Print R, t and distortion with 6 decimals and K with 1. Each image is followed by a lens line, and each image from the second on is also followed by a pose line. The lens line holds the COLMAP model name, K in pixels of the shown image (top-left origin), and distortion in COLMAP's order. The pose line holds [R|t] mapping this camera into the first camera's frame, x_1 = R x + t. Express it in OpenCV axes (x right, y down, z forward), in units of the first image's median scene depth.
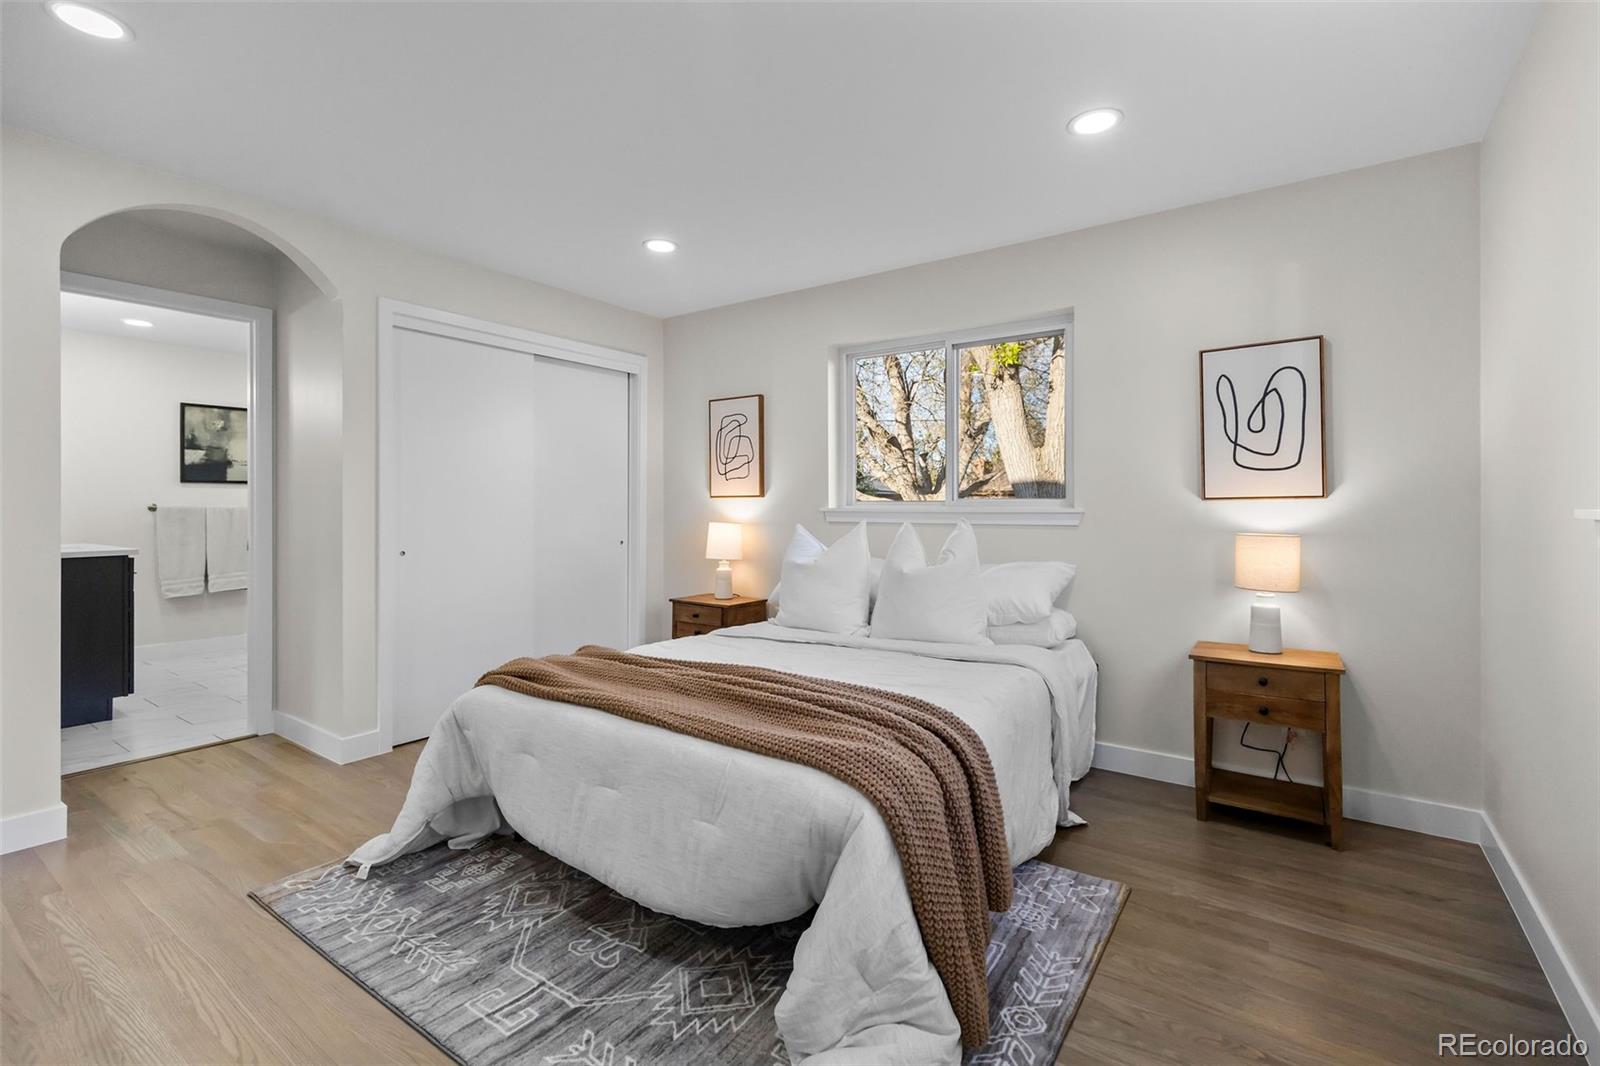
lens RADIAL K [[737.4, 0, 795.1], [0, 737.4, 462.0], [0, 0, 1]] dist [0.025694, -0.000050]
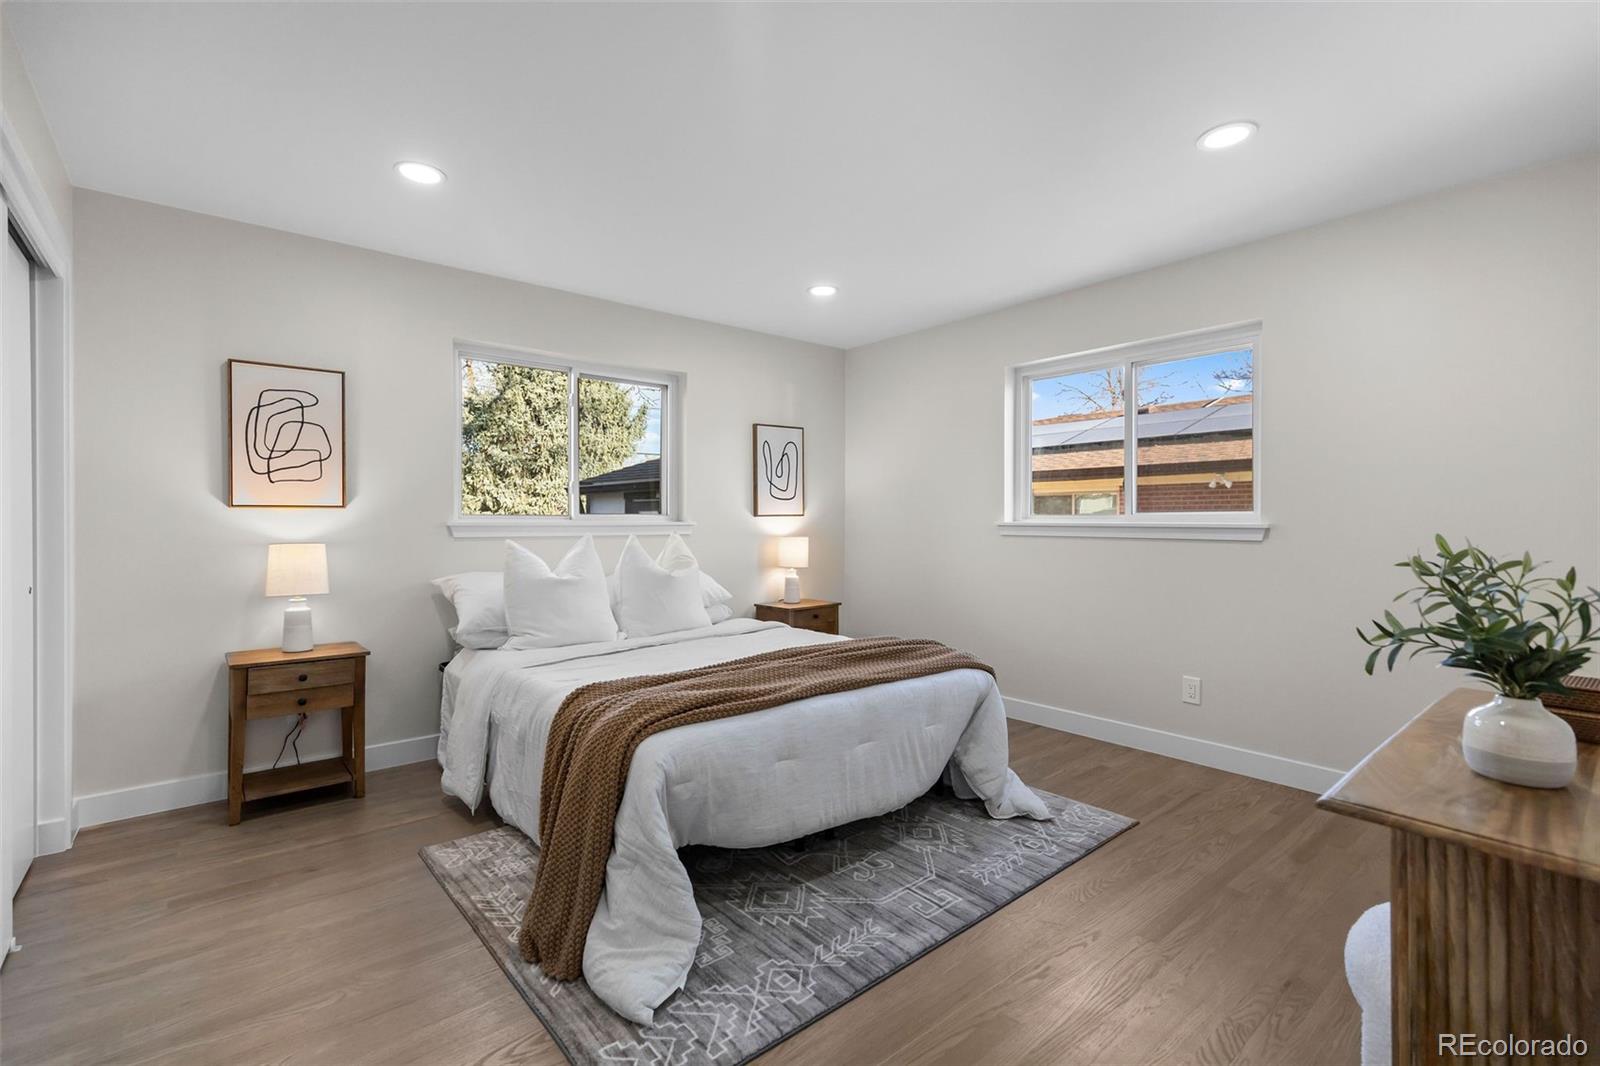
lens RADIAL K [[700.7, 0, 796.3], [0, 700.7, 523.1], [0, 0, 1]] dist [-0.050024, 0.000001]
pose [[0.241413, -0.006377, 0.970401, -0.608038], [-0.065754, 0.997573, 0.022913, 0.016366], [-0.968192, -0.069340, 0.240408, 0.368880]]
